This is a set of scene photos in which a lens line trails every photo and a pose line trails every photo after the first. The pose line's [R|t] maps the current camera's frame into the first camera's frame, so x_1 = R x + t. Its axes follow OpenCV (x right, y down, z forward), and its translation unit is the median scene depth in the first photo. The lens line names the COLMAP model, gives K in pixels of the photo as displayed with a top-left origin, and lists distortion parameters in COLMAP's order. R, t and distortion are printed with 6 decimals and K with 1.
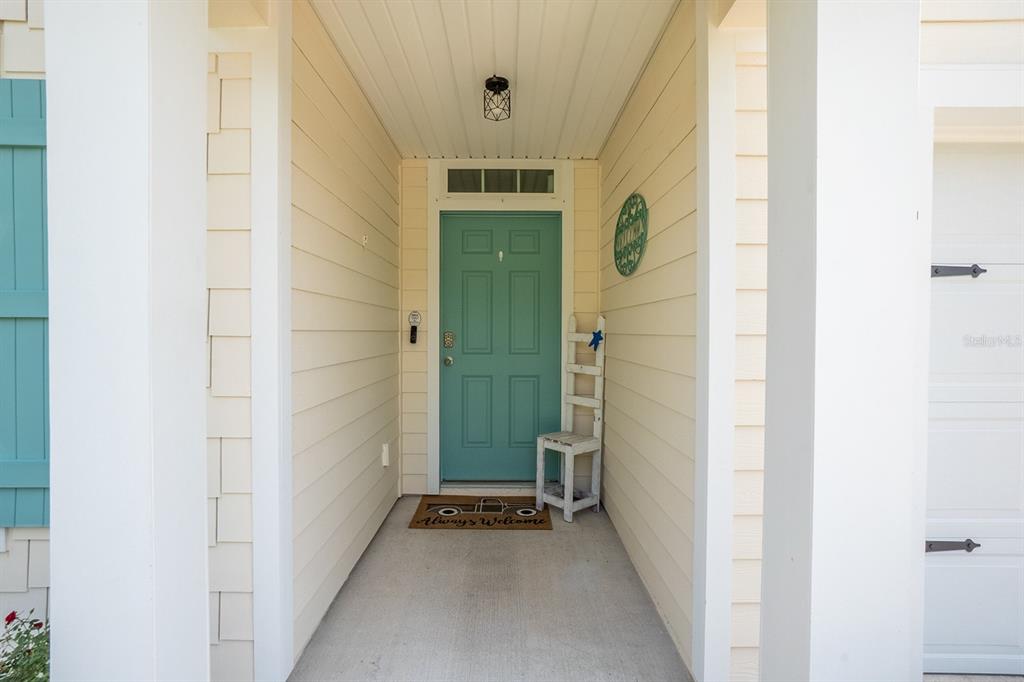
lens RADIAL K [[523.7, 0, 509.9], [0, 523.7, 341.4], [0, 0, 1]] dist [-0.032180, 0.001820]
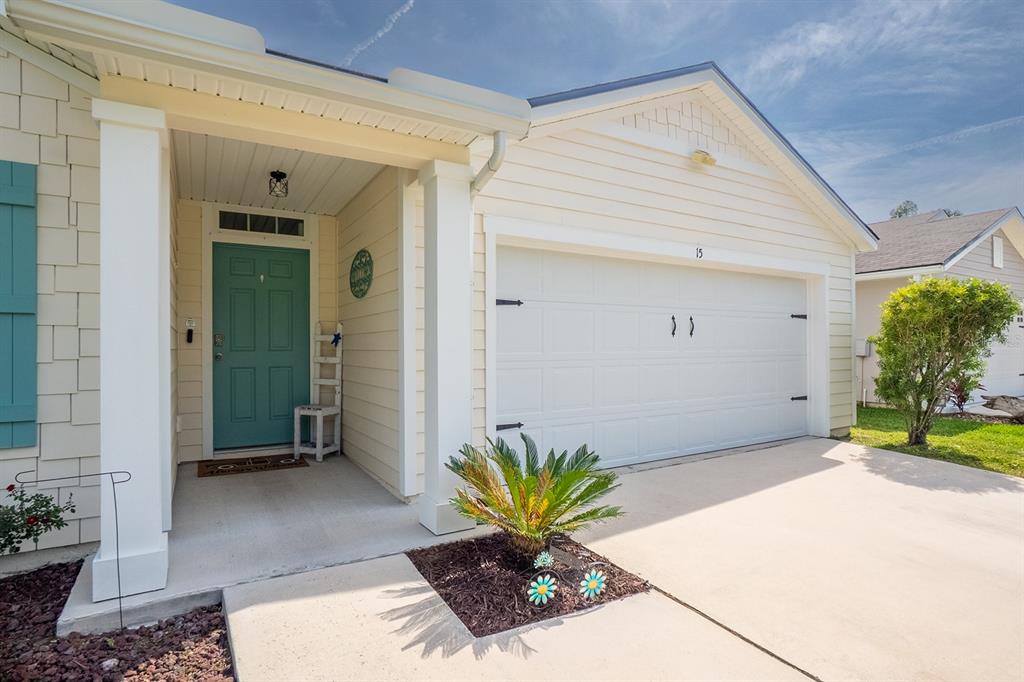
lens RADIAL K [[523.7, 0, 514.5], [0, 523.7, 347.7], [0, 0, 1]] dist [-0.032180, 0.001820]
pose [[0.855635, -0.005337, 0.517552, -0.169611], [0.016783, 0.999707, -0.017438, 0.055036], [-0.517308, 0.023606, 0.855474, -0.530306]]
